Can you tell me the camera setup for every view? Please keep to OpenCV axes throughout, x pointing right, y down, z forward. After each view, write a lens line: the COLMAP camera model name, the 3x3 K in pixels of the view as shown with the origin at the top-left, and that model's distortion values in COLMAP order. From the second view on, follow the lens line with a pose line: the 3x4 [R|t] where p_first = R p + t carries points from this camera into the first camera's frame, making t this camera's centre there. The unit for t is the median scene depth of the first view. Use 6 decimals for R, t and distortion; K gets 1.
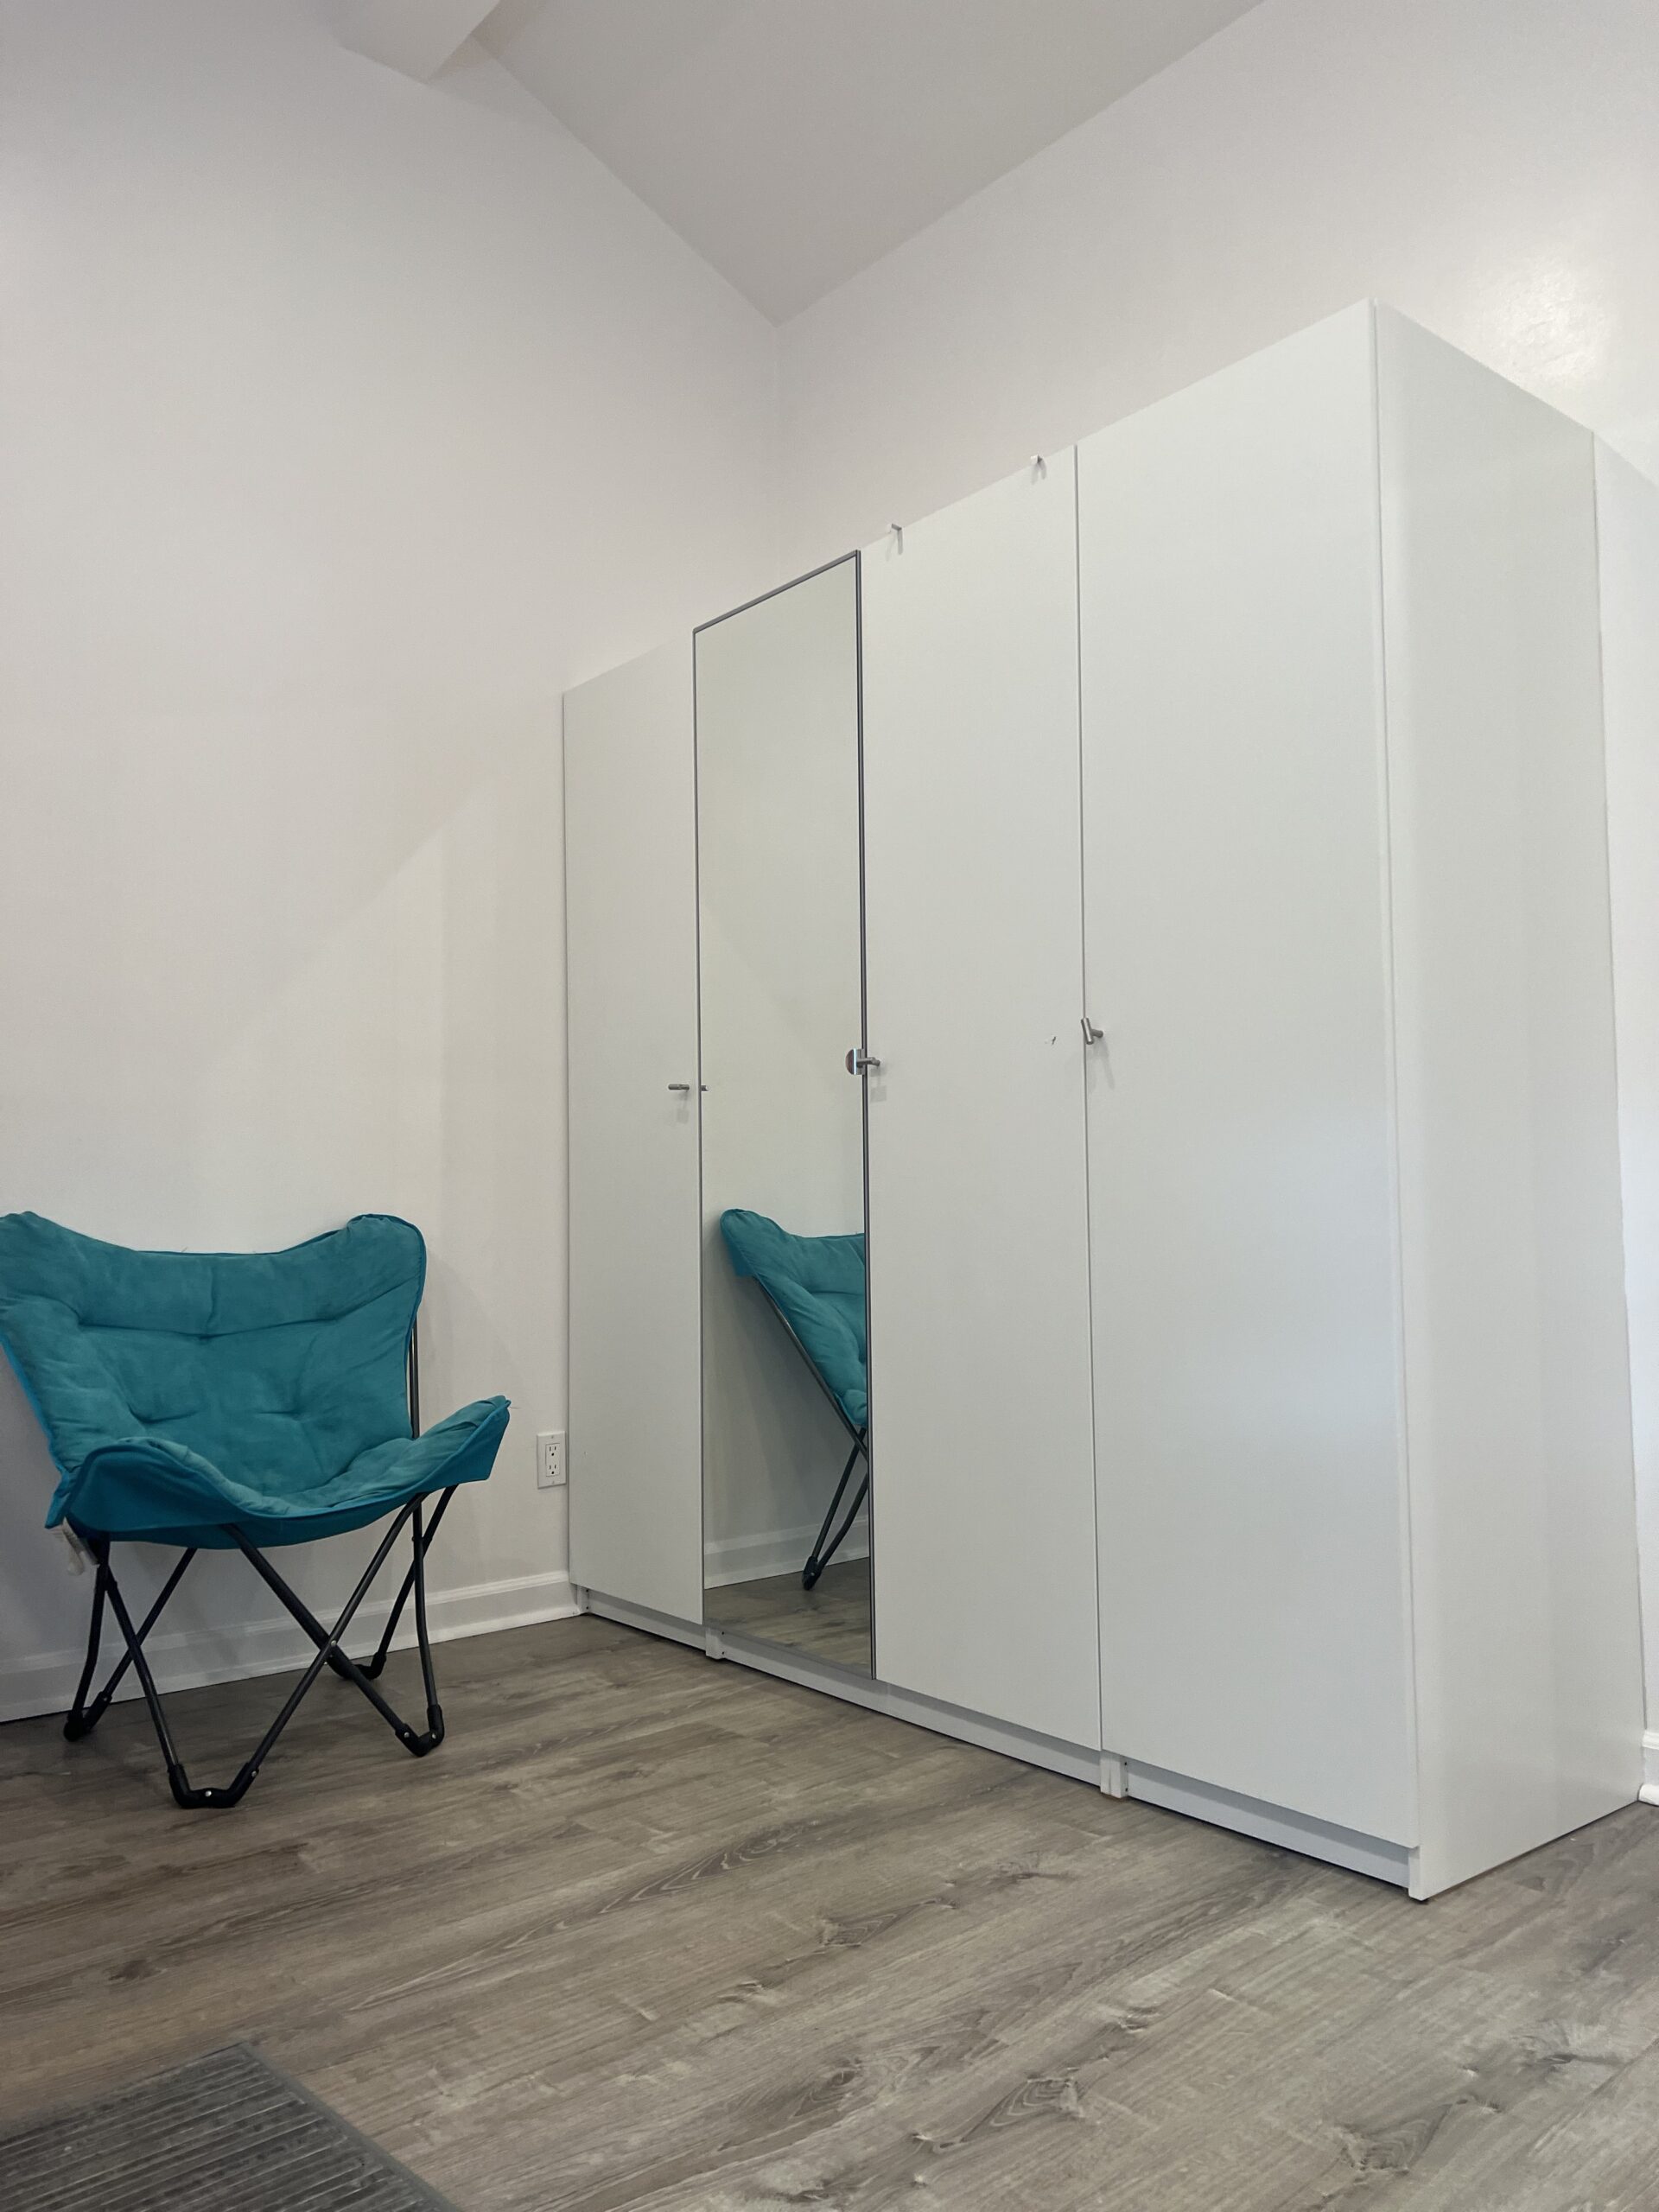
lens RADIAL K [[1648.6, 0, 792.1], [0, 1648.6, 1109.6], [0, 0, 1]] dist [0.045729, -0.050232]
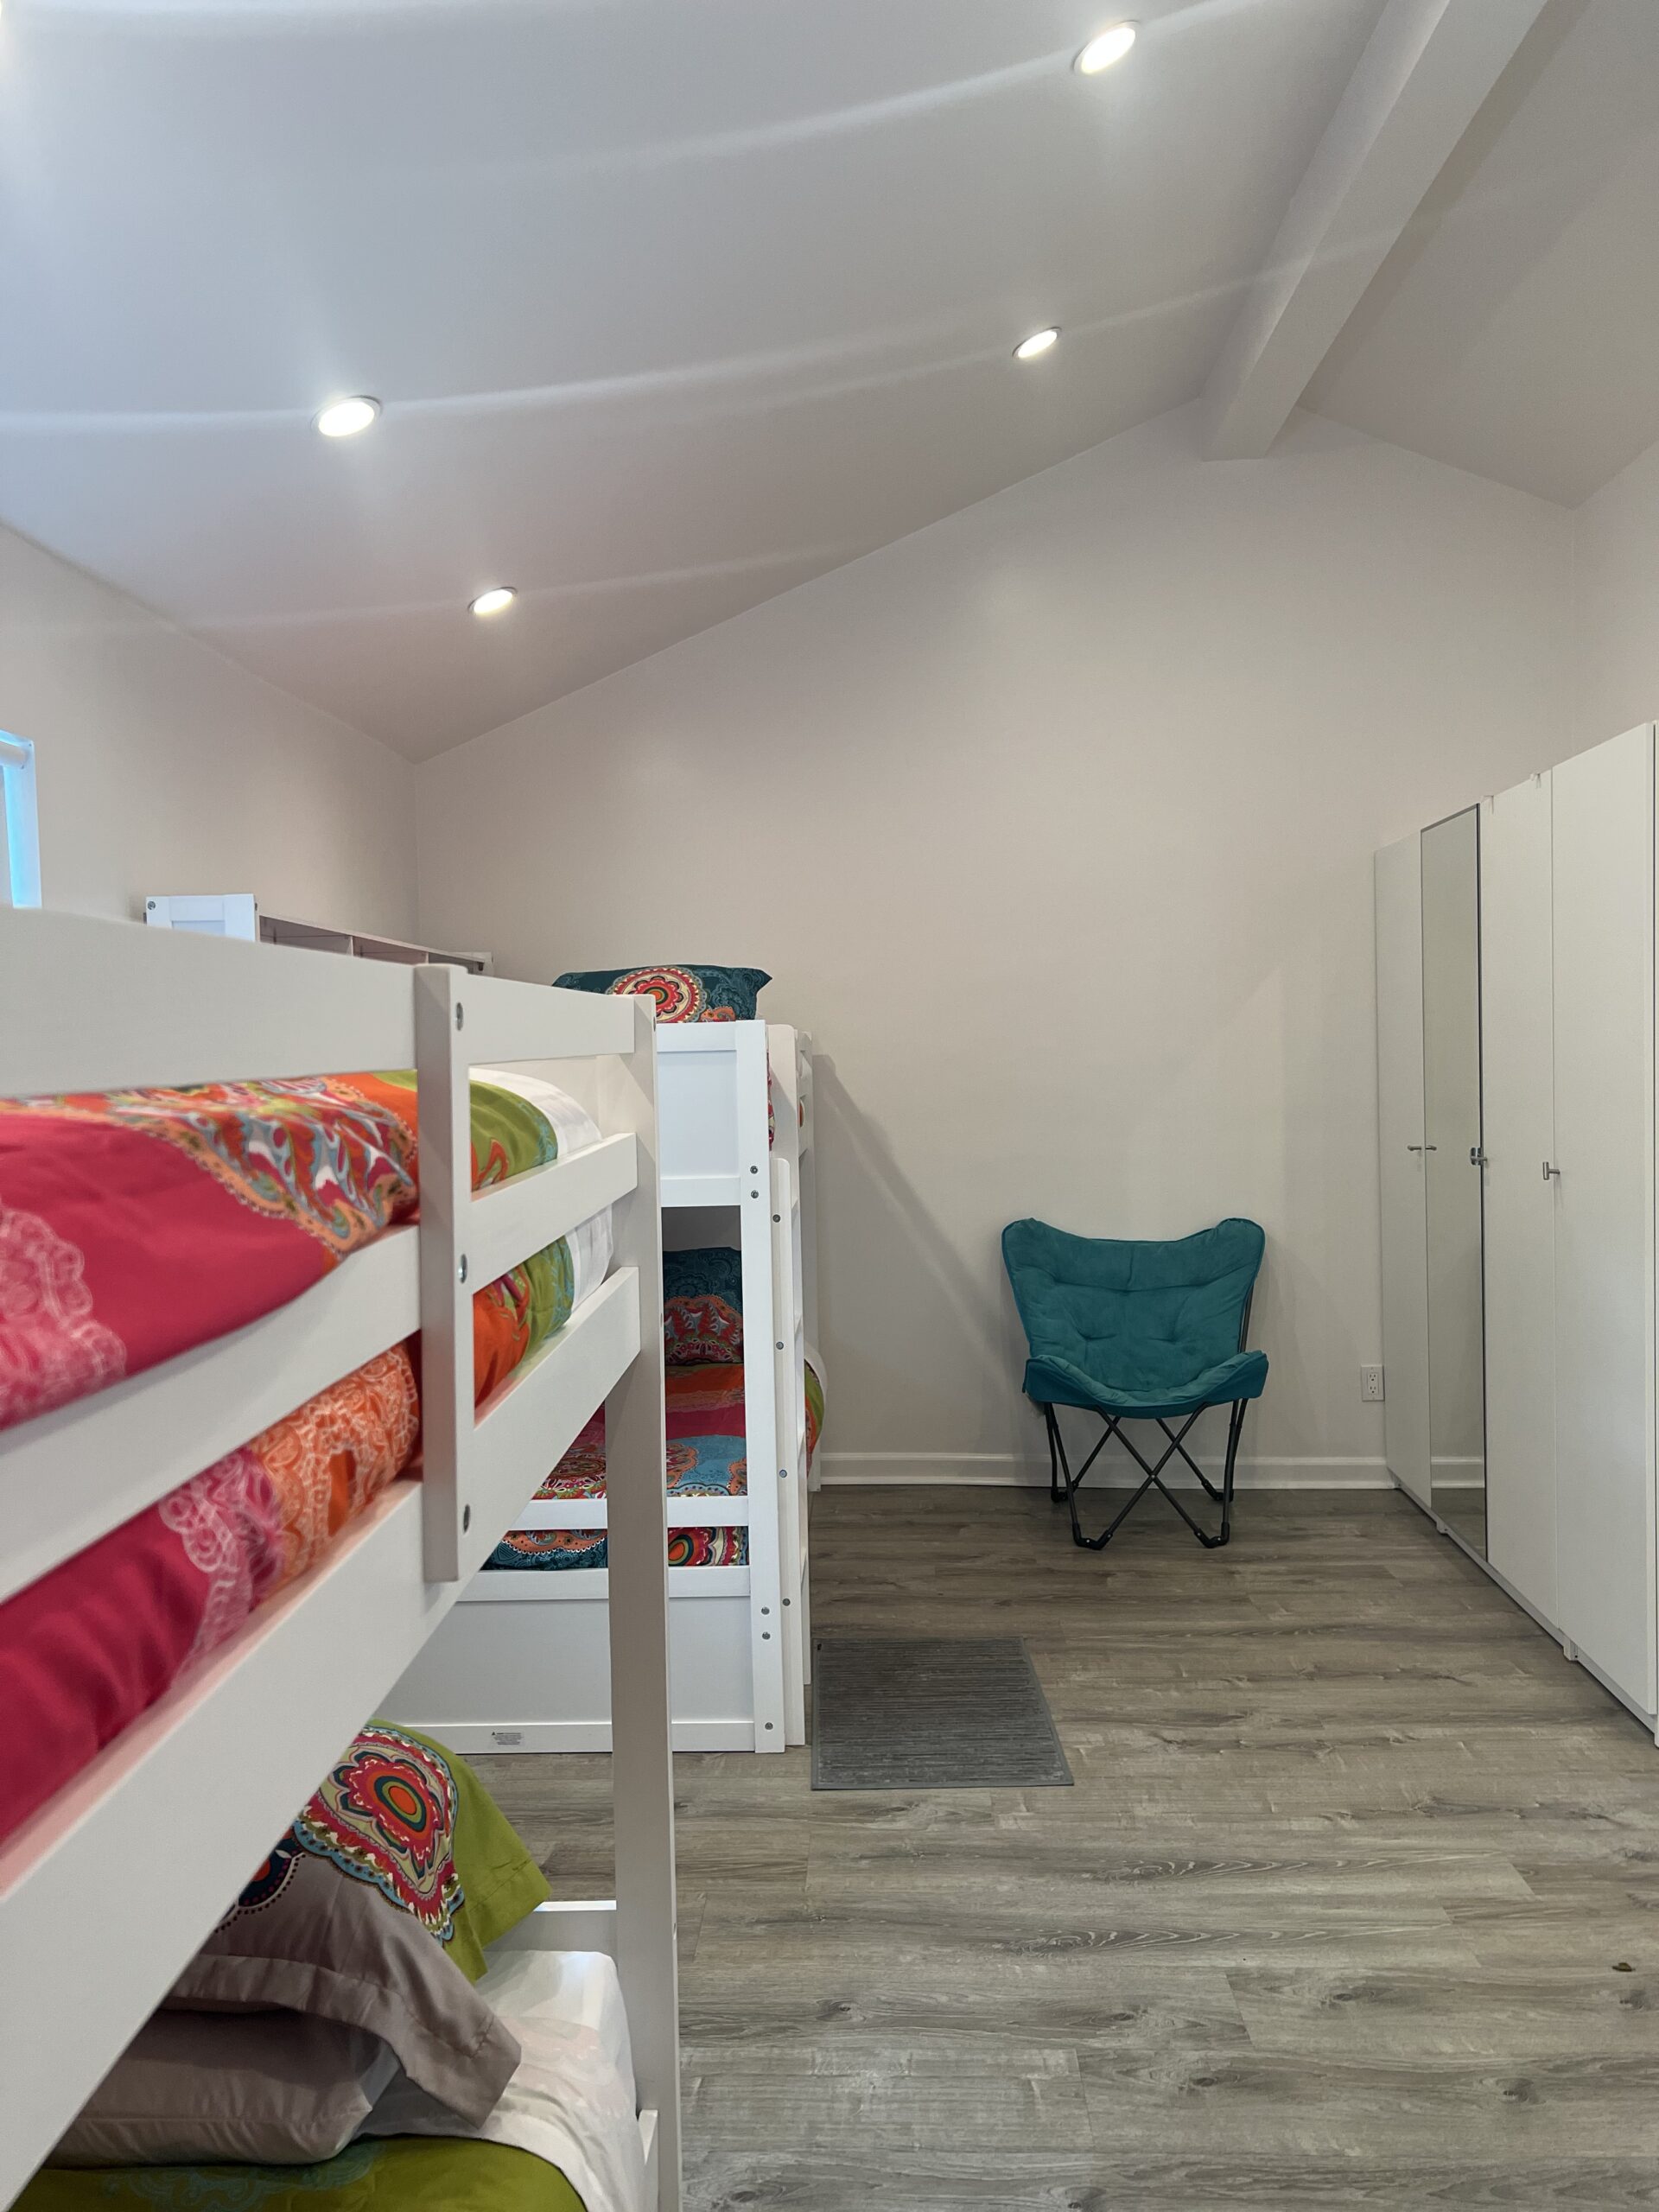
lens RADIAL K [[1648.6, 0, 814.2], [0, 1648.6, 1099.1], [0, 0, 1]] dist [0.045729, -0.050232]
pose [[0.726057, 0.014544, -0.687481, 0.732560], [0.058150, 0.994896, 0.082461, -0.276628], [0.685172, -0.099849, 0.721506, -0.554652]]
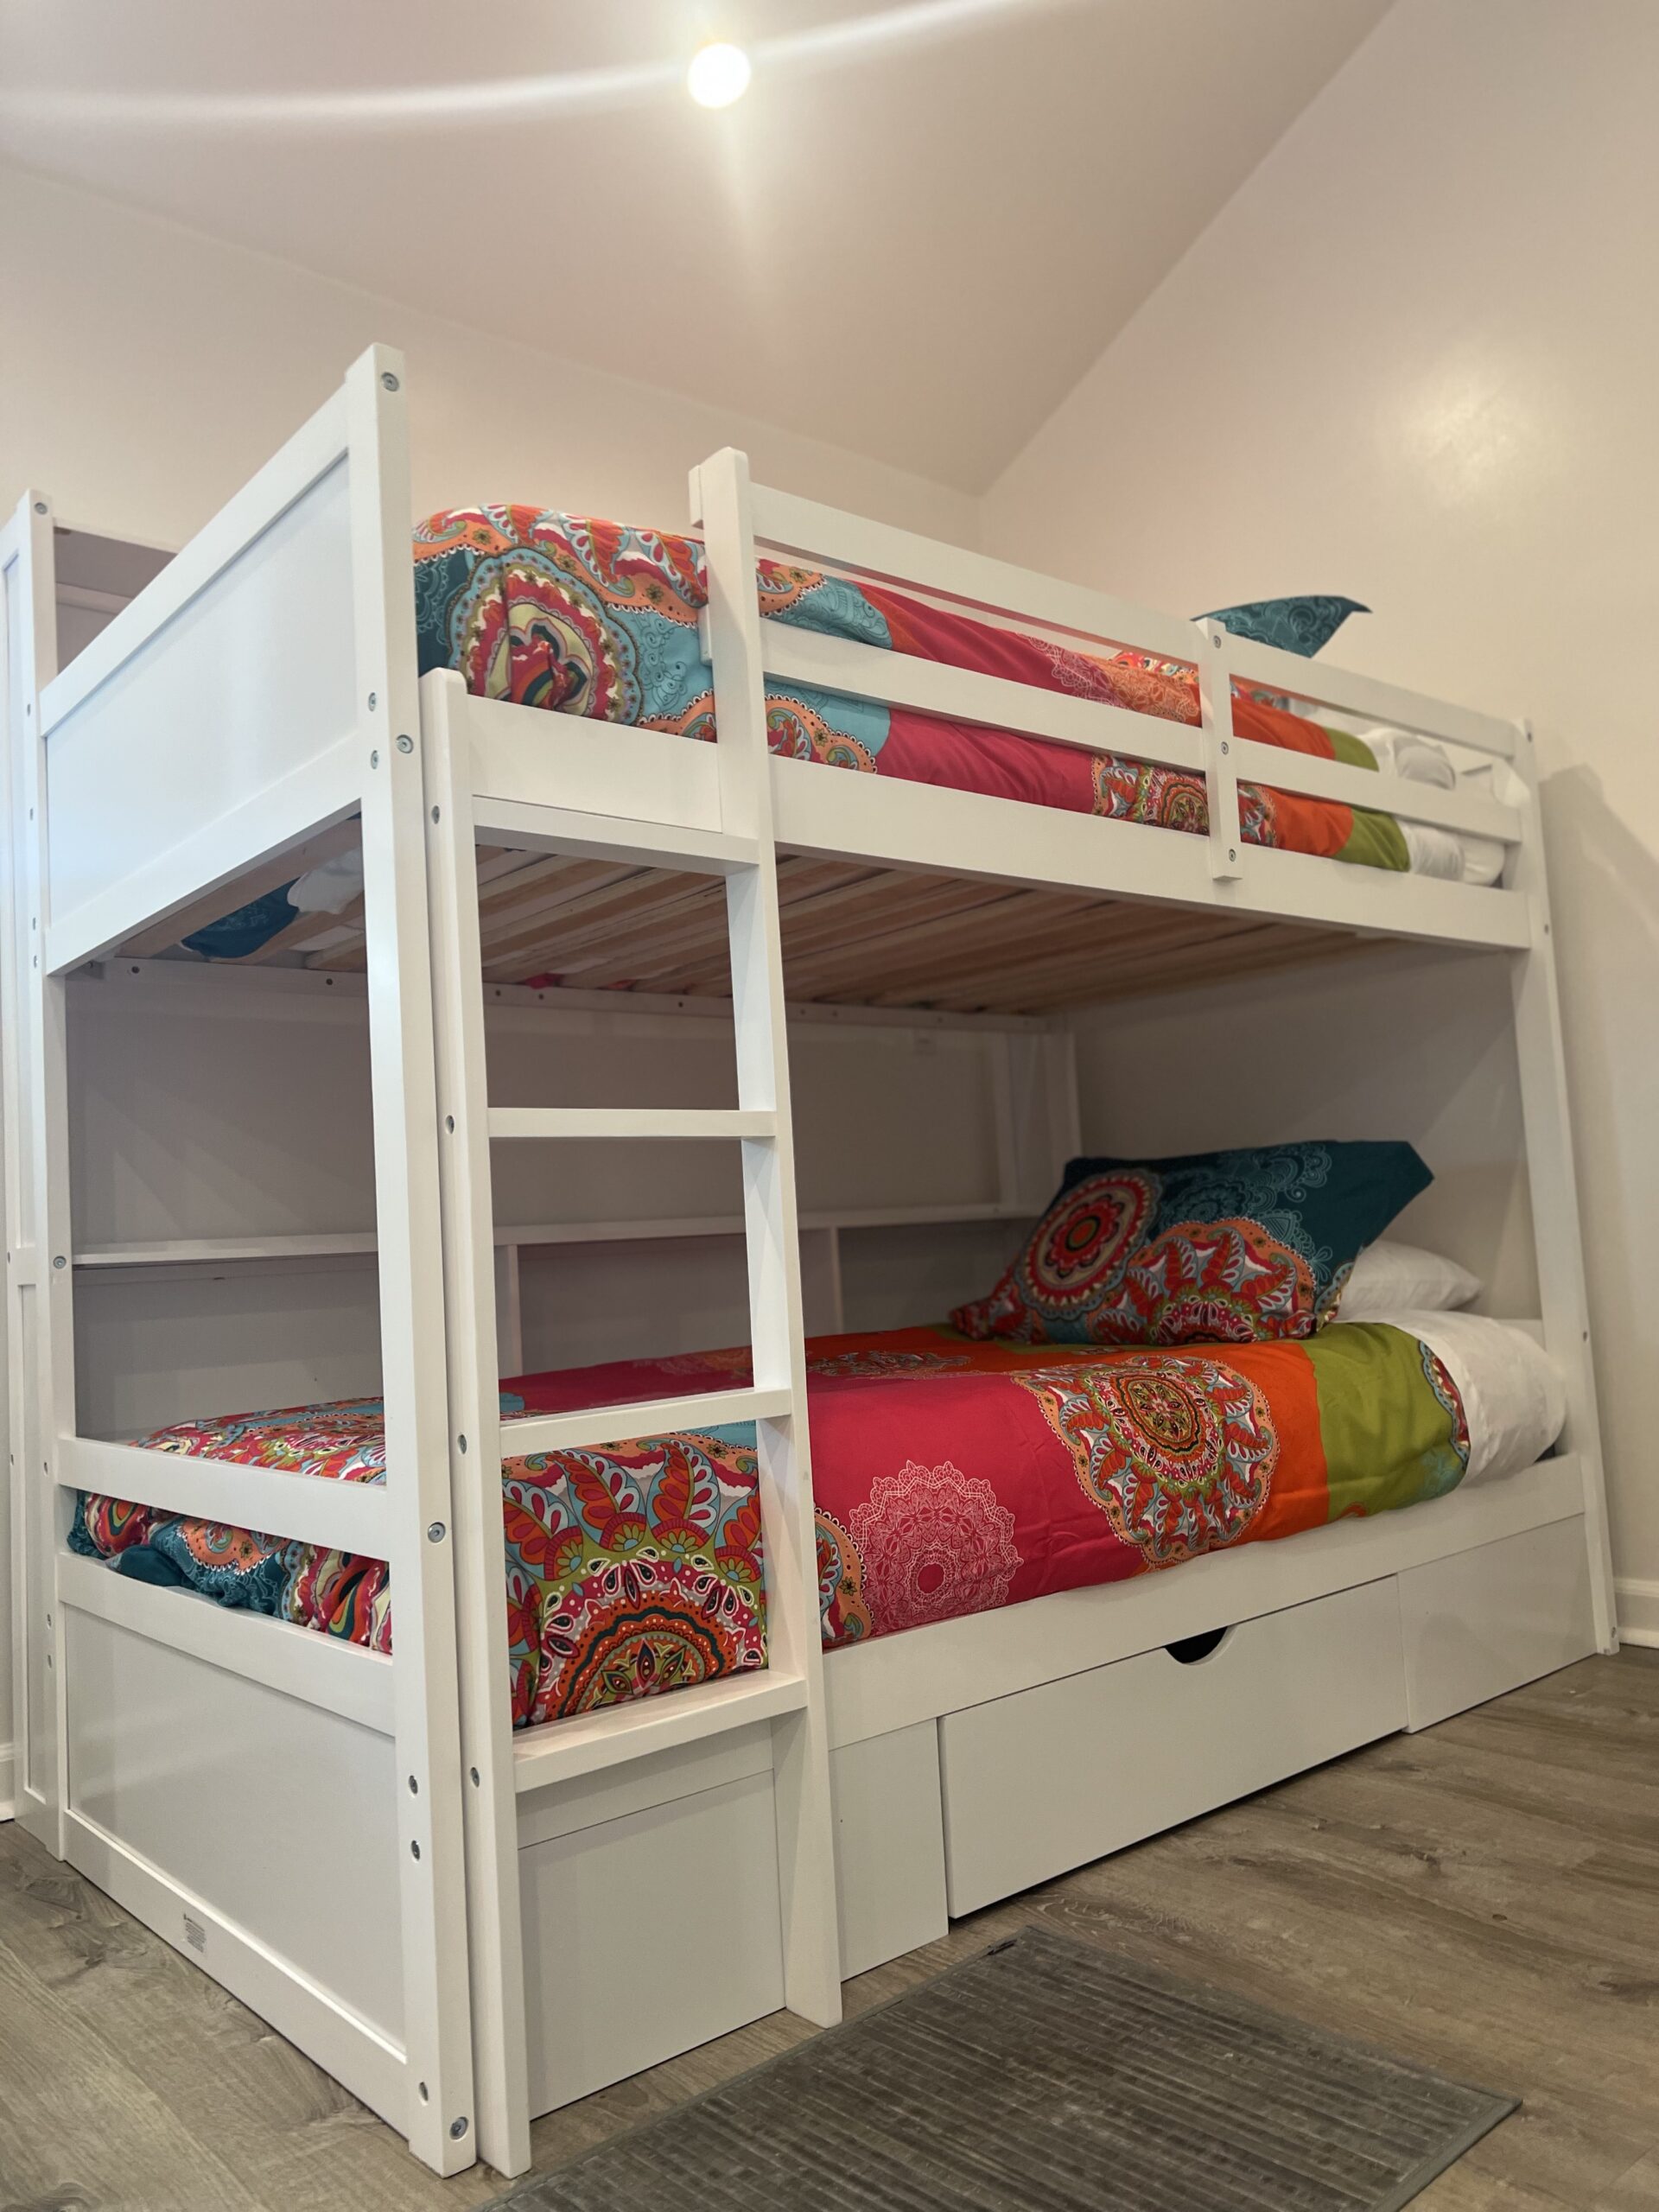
lens RADIAL K [[1648.6, 0, 825.5], [0, 1648.6, 1108.2], [0, 0, 1]] dist [0.045729, -0.050232]
pose [[-0.014221, -0.075265, -0.997062, 0.322868], [0.124734, 0.989240, -0.076453, 0.097688], [0.992088, -0.125455, -0.004679, 0.535877]]
